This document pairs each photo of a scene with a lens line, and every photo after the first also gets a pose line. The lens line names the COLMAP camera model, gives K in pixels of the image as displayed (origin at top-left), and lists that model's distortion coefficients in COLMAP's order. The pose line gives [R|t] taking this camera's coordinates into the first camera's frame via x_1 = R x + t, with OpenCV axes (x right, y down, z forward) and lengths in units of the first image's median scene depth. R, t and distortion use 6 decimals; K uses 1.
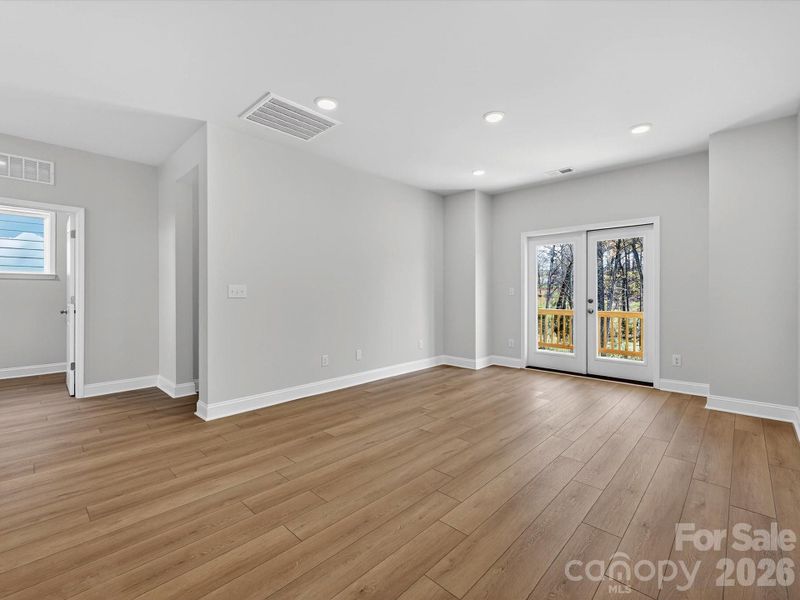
lens RADIAL K [[362.7, 0, 399.8], [0, 362.7, 297.1], [0, 0, 1]] dist [0.002381, -0.002155]
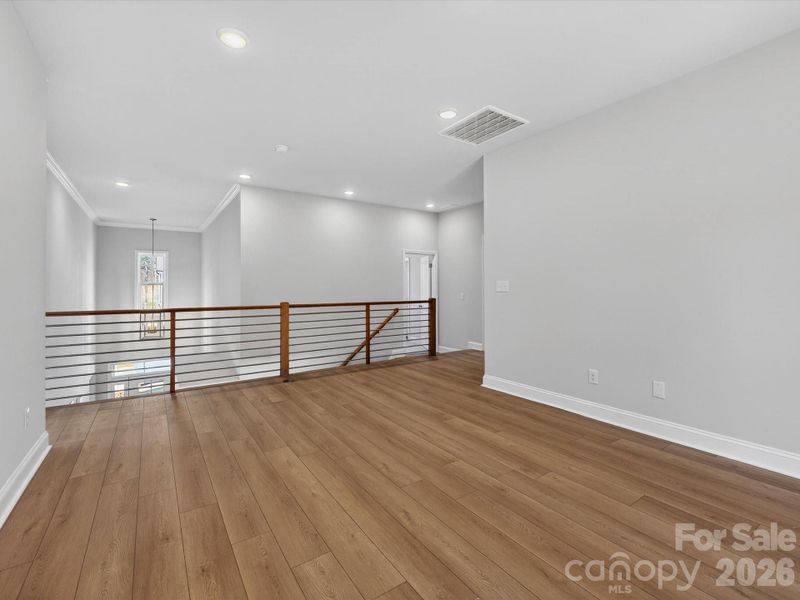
lens RADIAL K [[362.7, 0, 396.2], [0, 362.7, 286.9], [0, 0, 1]] dist [0.002381, -0.002155]
pose [[-0.218485, -0.005789, -0.975823, 0.892230], [-0.007108, 0.999965, -0.004341, -0.007489], [0.975814, 0.005988, -0.218519, 1.088206]]
